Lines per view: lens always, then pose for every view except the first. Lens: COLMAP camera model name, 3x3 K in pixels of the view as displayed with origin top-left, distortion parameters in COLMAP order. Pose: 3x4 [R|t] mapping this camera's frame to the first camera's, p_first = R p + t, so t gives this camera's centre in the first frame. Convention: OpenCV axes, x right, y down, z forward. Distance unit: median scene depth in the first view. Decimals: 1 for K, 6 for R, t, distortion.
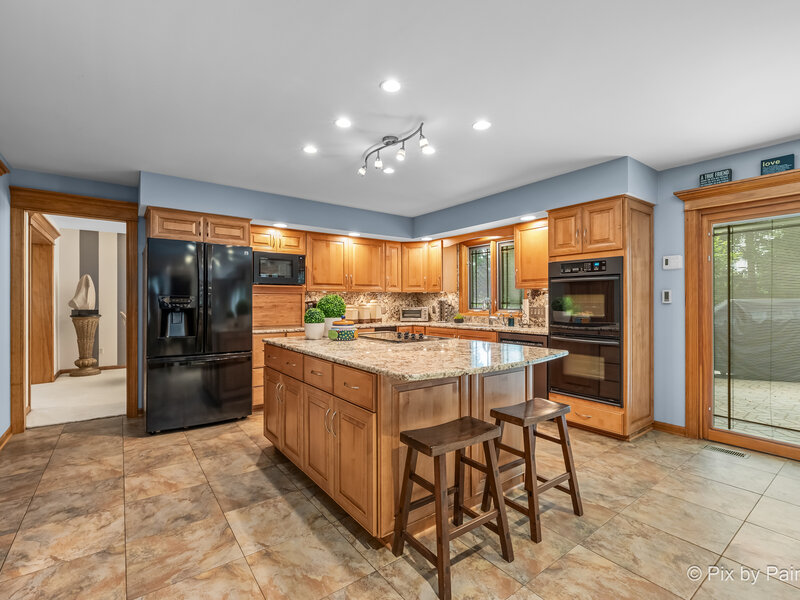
lens RADIAL K [[372.9, 0, 397.6], [0, 372.9, 303.0], [0, 0, 1]] dist [-0.001507, -0.000150]
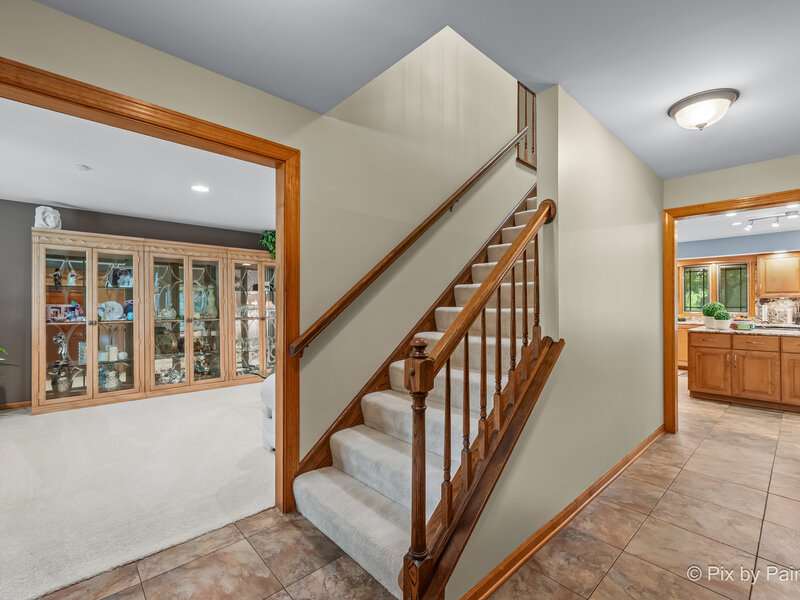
lens RADIAL K [[367.9, 0, 405.4], [0, 367.9, 294.3], [0, 0, 1]] dist [0.012251, 0.000208]
pose [[0.994368, 0.006541, 0.105781, -1.422276], [-0.002697, 0.999332, -0.036444, 0.006811], [-0.105949, 0.035953, 0.993721, -0.371308]]
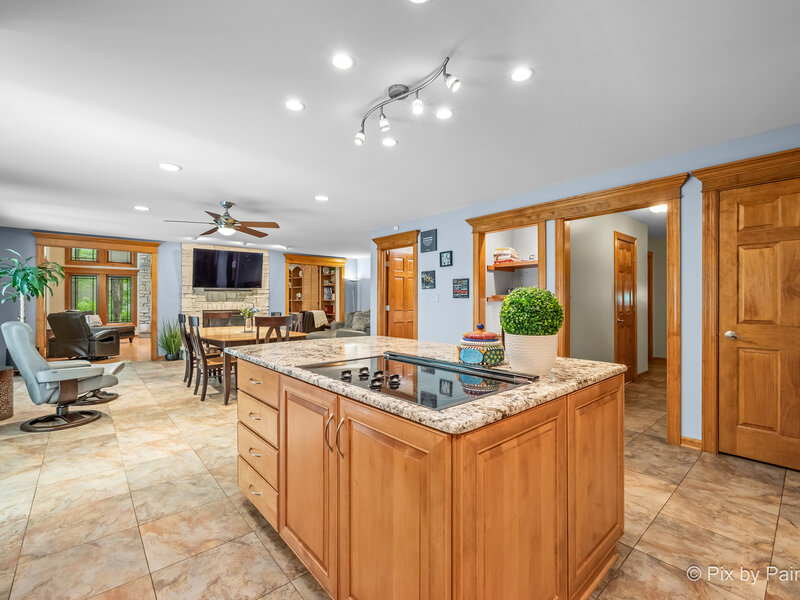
lens RADIAL K [[363.6, 0, 396.0], [0, 363.6, 301.4], [0, 0, 1]] dist [-0.000211, 0.000188]
pose [[-0.997500, 0.001240, -0.070651, 0.029432], [0.000713, 0.999972, 0.007480, -0.006640], [0.070659, 0.007411, -0.997473, 1.270416]]
